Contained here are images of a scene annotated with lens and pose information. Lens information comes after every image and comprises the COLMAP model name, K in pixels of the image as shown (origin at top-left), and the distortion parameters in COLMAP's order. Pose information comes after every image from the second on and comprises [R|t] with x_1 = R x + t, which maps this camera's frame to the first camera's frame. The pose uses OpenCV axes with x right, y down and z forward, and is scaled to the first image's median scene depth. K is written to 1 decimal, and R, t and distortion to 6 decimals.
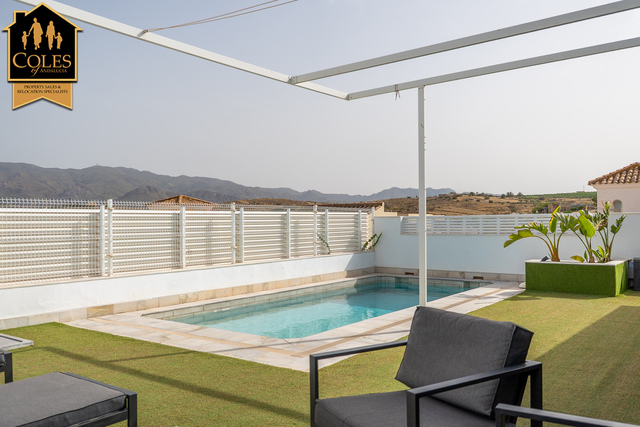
lens RADIAL K [[550.6, 0, 317.1], [0, 550.6, 212.1], [0, 0, 1]] dist [0.008626, 0.000950]
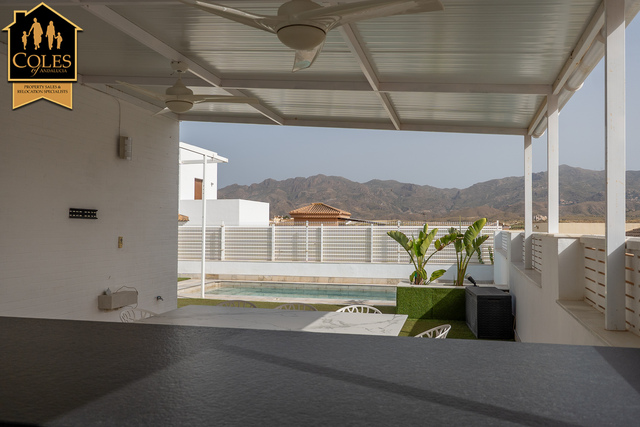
lens RADIAL K [[550.6, 0, 320.2], [0, 550.6, 214.6], [0, 0, 1]] dist [0.008626, 0.000950]
pose [[0.385526, -0.013047, -0.922605, 1.315697], [0.010482, 0.999897, -0.009760, -0.020168], [0.922637, -0.005908, 0.385623, 0.471902]]
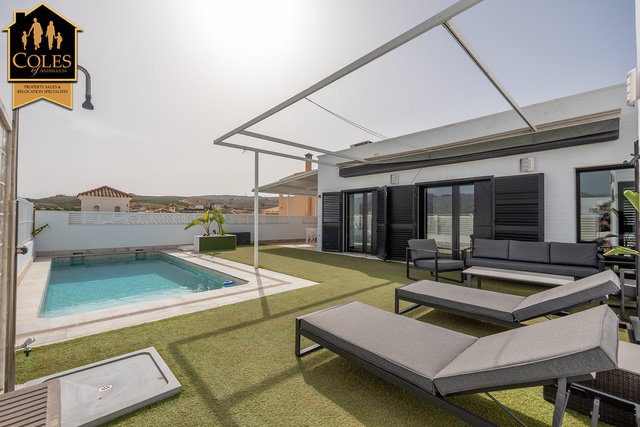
lens RADIAL K [[271.2, 0, 320.4], [0, 271.2, 217.3], [0, 0, 1]] dist [-0.001538, -0.000272]
pose [[0.169993, 0.016686, 0.985304, -0.553315], [-0.028519, 0.999521, -0.012007, 0.018330], [-0.985033, -0.026058, 0.170387, 0.414231]]
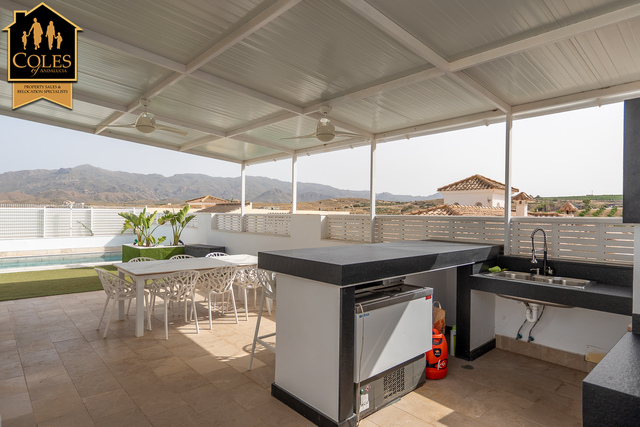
lens RADIAL K [[376.5, 0, 319.4], [0, 376.5, 213.3], [0, 0, 1]] dist [0.007912, -0.000477]
pose [[0.980275, 0.018040, -0.196811, 1.152003], [-0.014755, 0.999727, 0.018141, -0.022261], [0.197085, -0.014880, 0.980274, 0.097301]]
